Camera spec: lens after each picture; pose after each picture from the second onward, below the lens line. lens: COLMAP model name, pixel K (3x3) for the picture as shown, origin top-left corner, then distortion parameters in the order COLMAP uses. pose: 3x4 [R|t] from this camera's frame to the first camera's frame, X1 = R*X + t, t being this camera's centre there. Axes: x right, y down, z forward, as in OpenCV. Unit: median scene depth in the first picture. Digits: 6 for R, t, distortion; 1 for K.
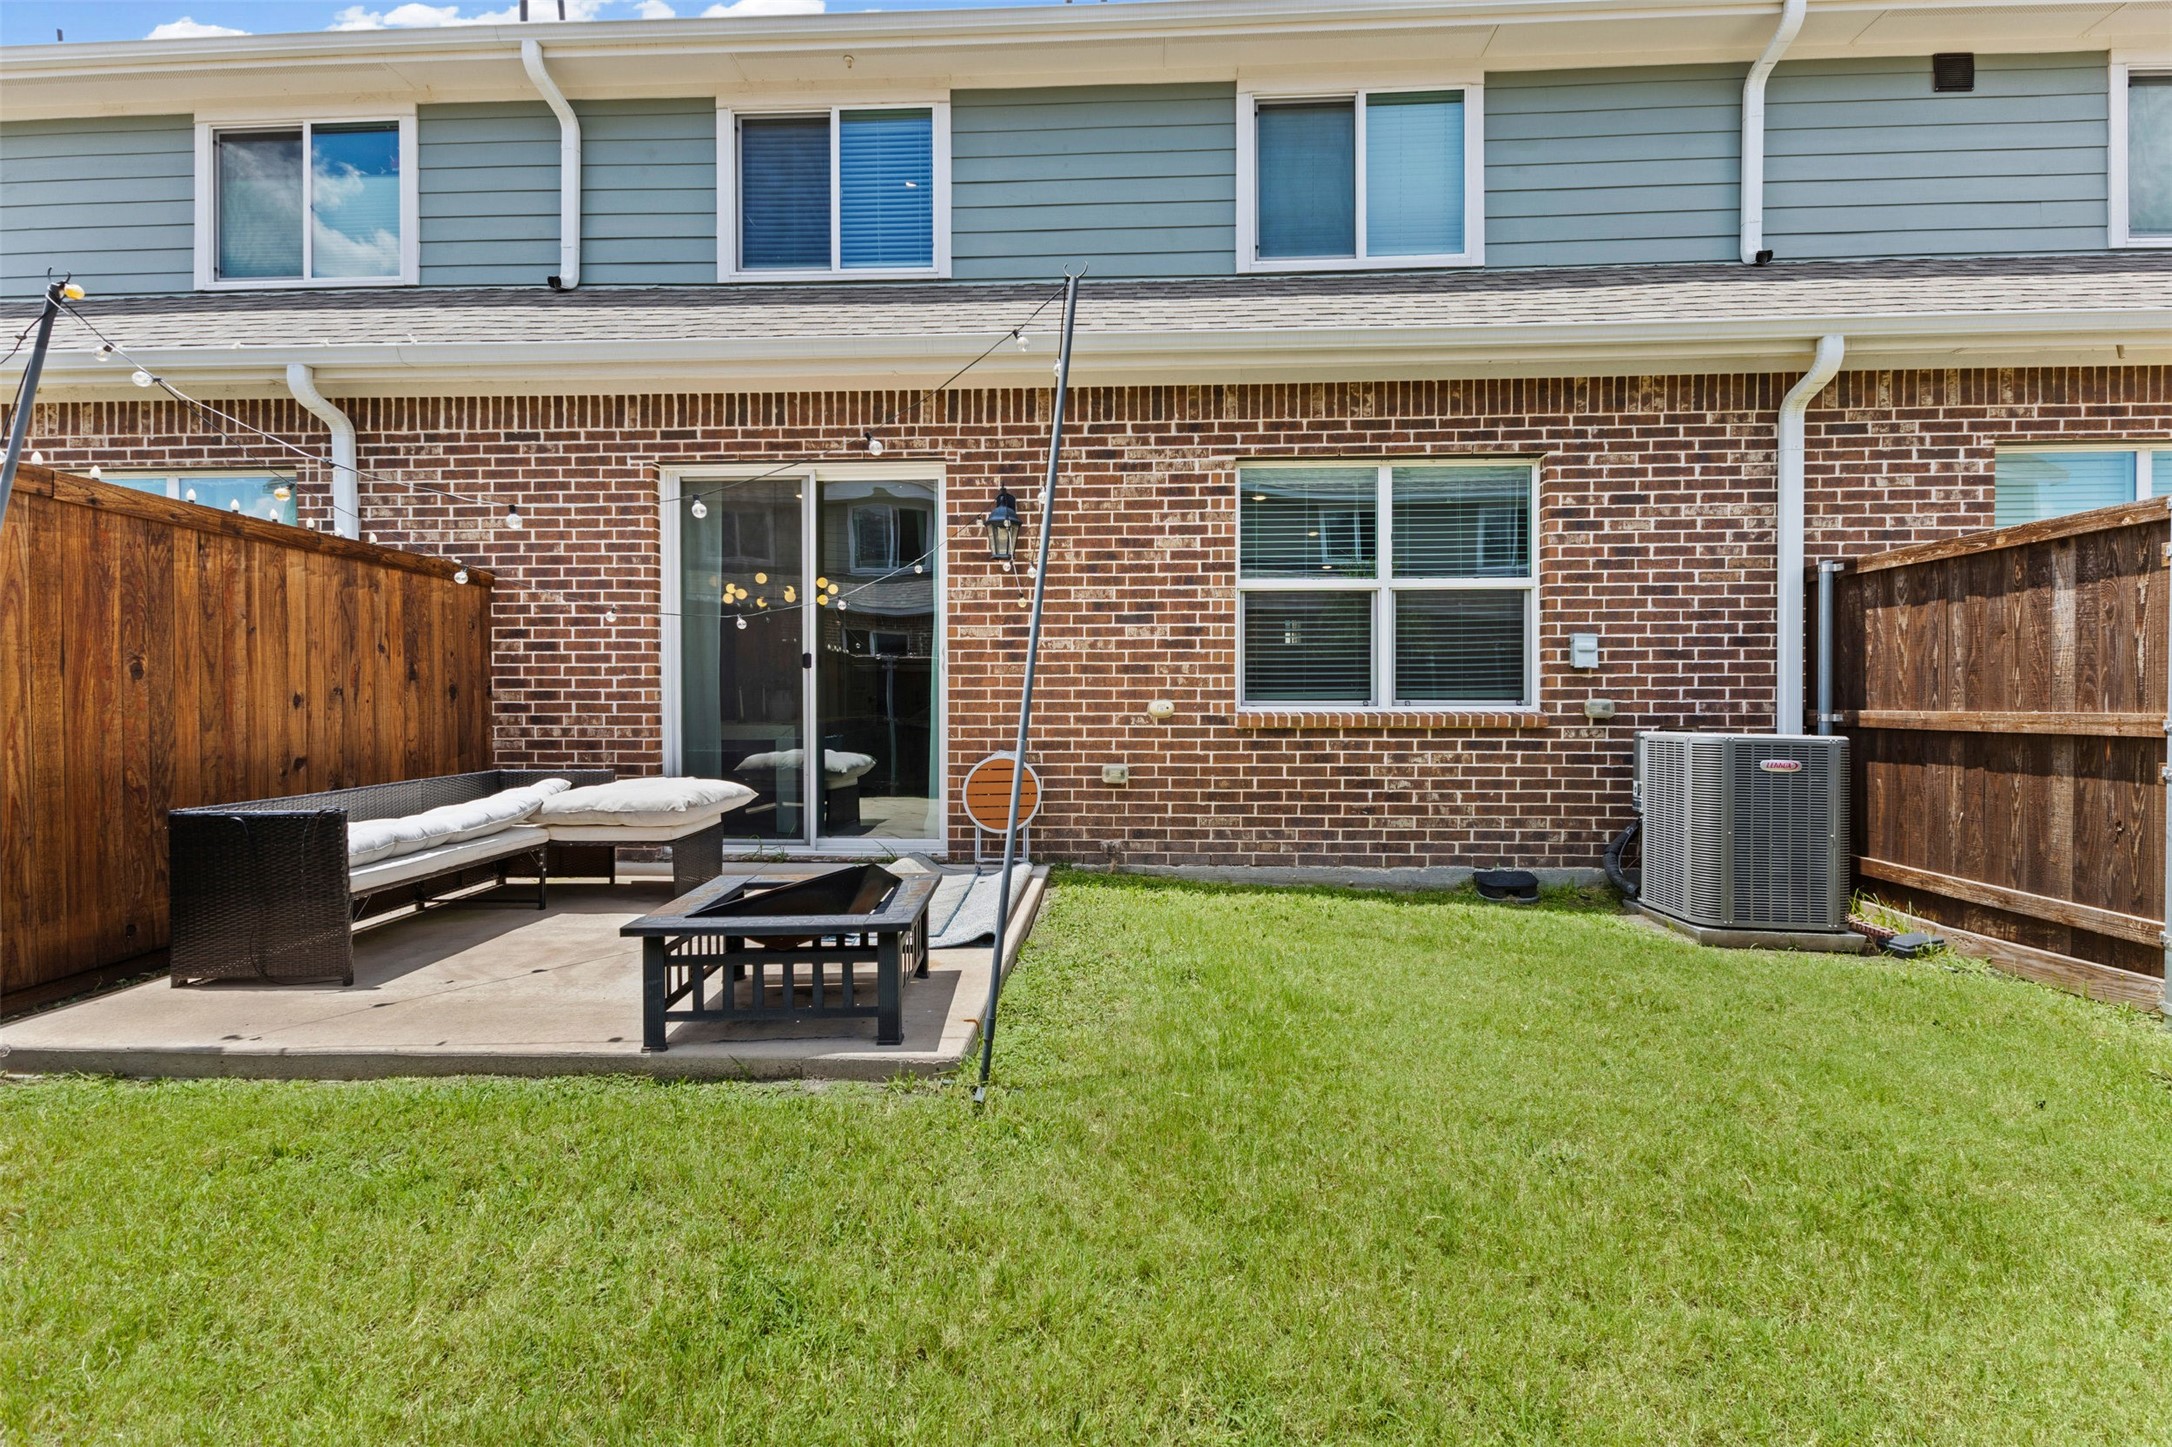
lens RADIAL K [[934.9, 0, 1087.1], [0, 934.9, 710.2], [0, 0, 1]] dist [0.005698, -0.000420]
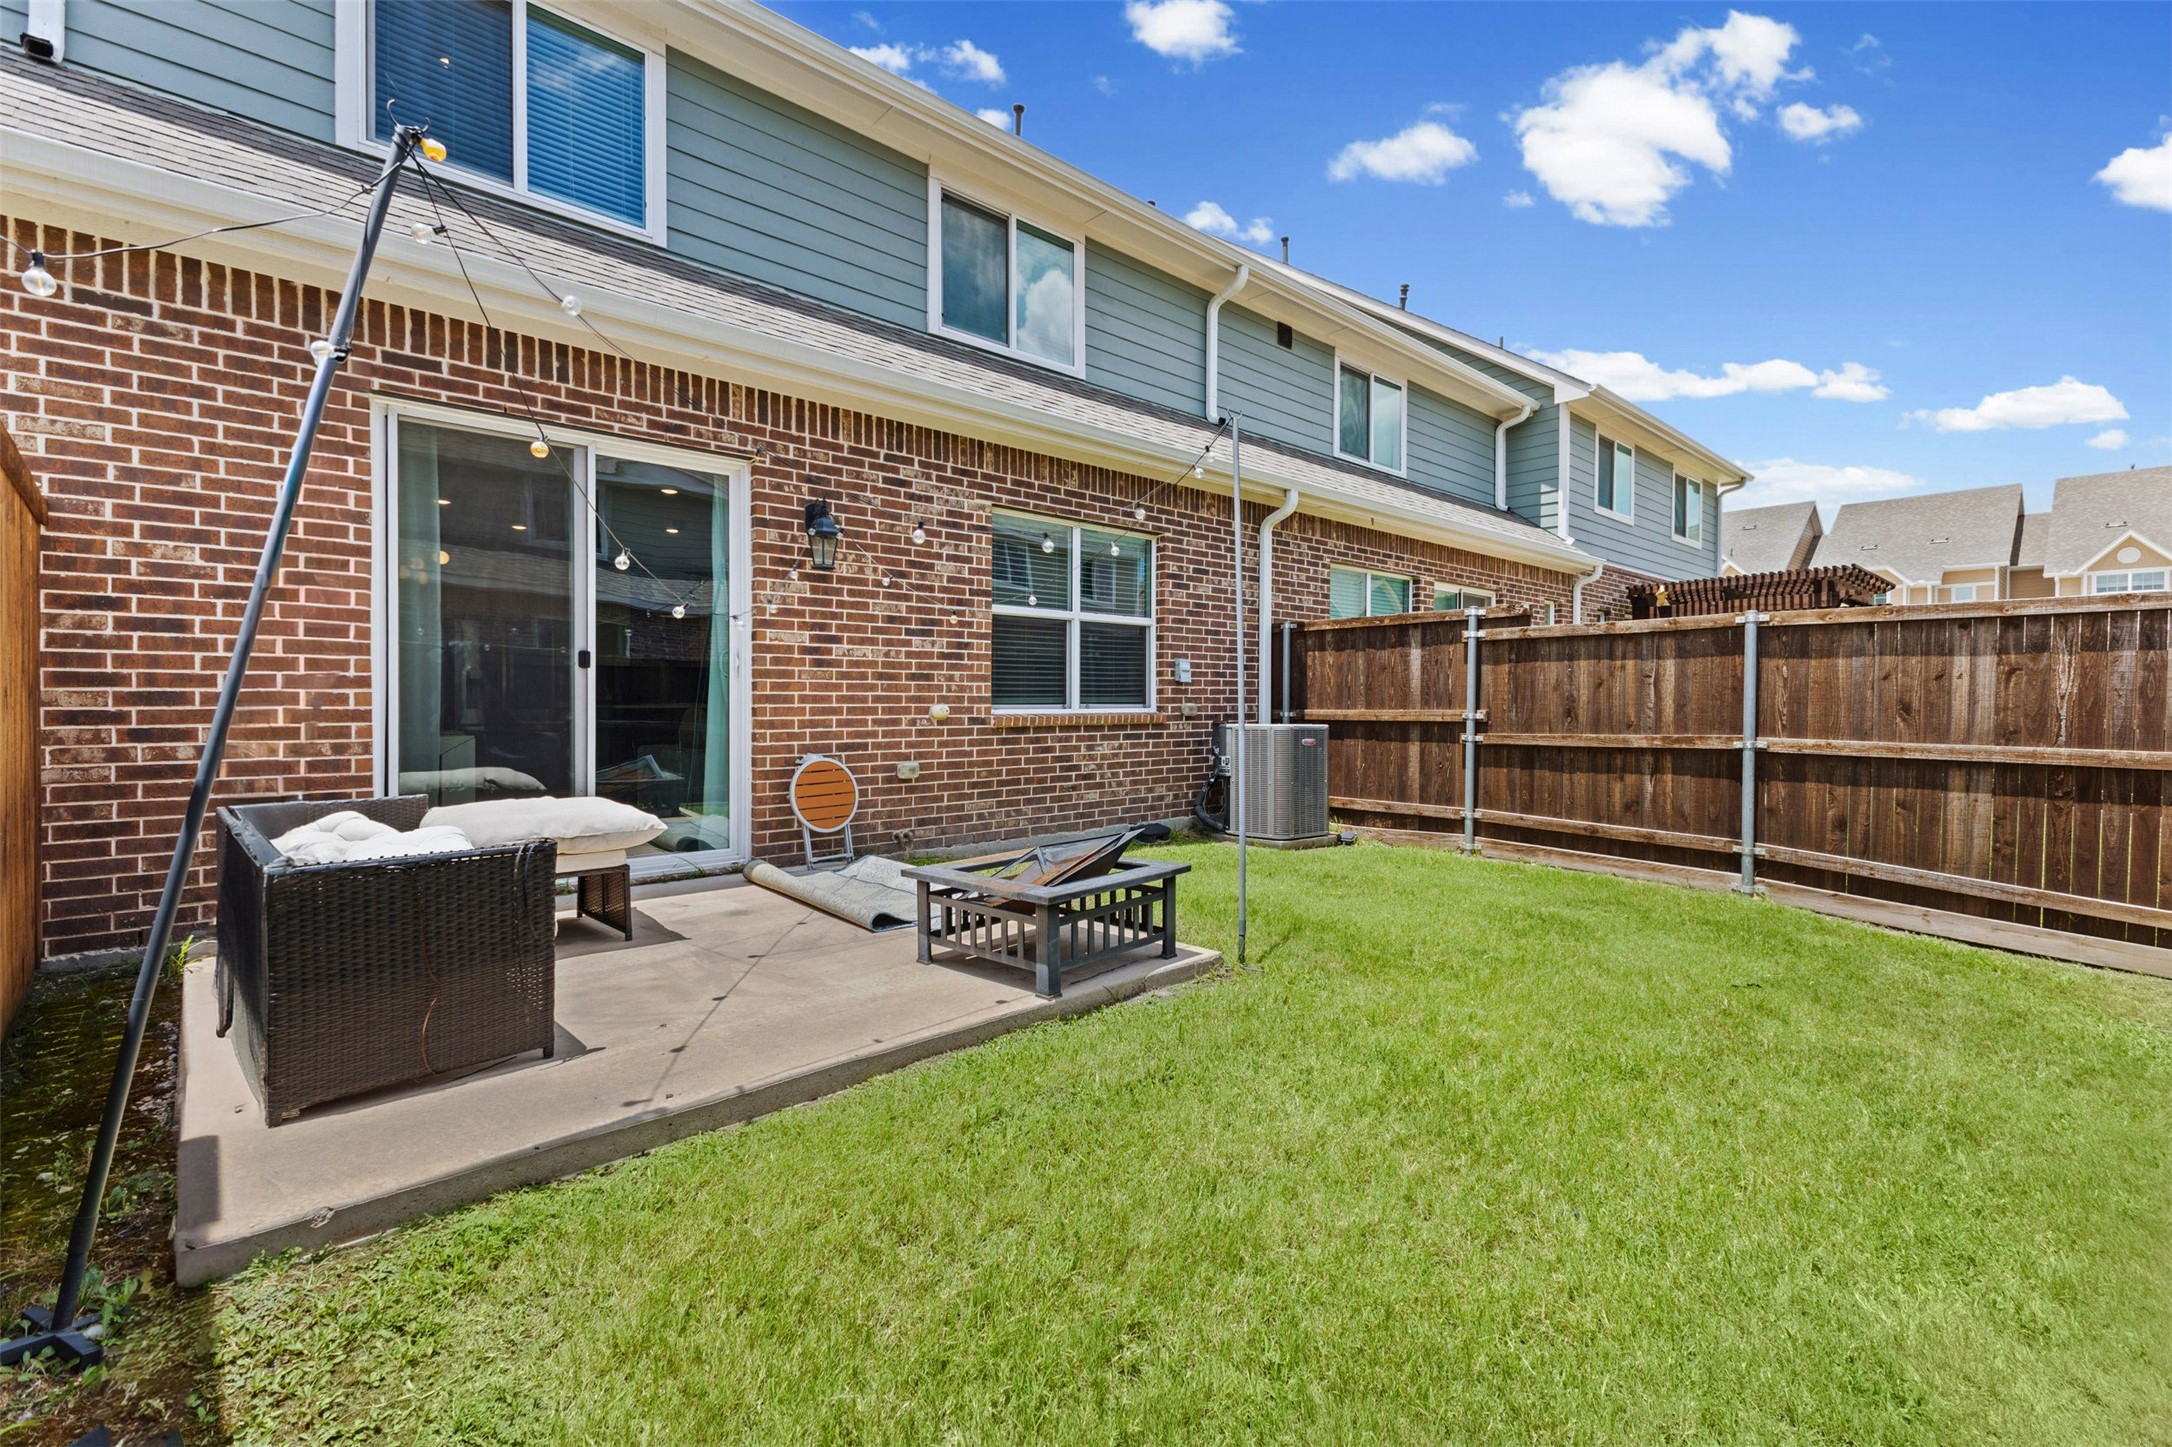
lens RADIAL K [[934.9, 0, 1101.7], [0, 934.9, 713.5], [0, 0, 1]] dist [0.005698, -0.000420]
pose [[0.702416, -0.008393, 0.711717, -0.598094], [0.006329, 0.999965, 0.005545, -0.004519], [-0.711738, 0.000610, 0.702445, 0.049927]]
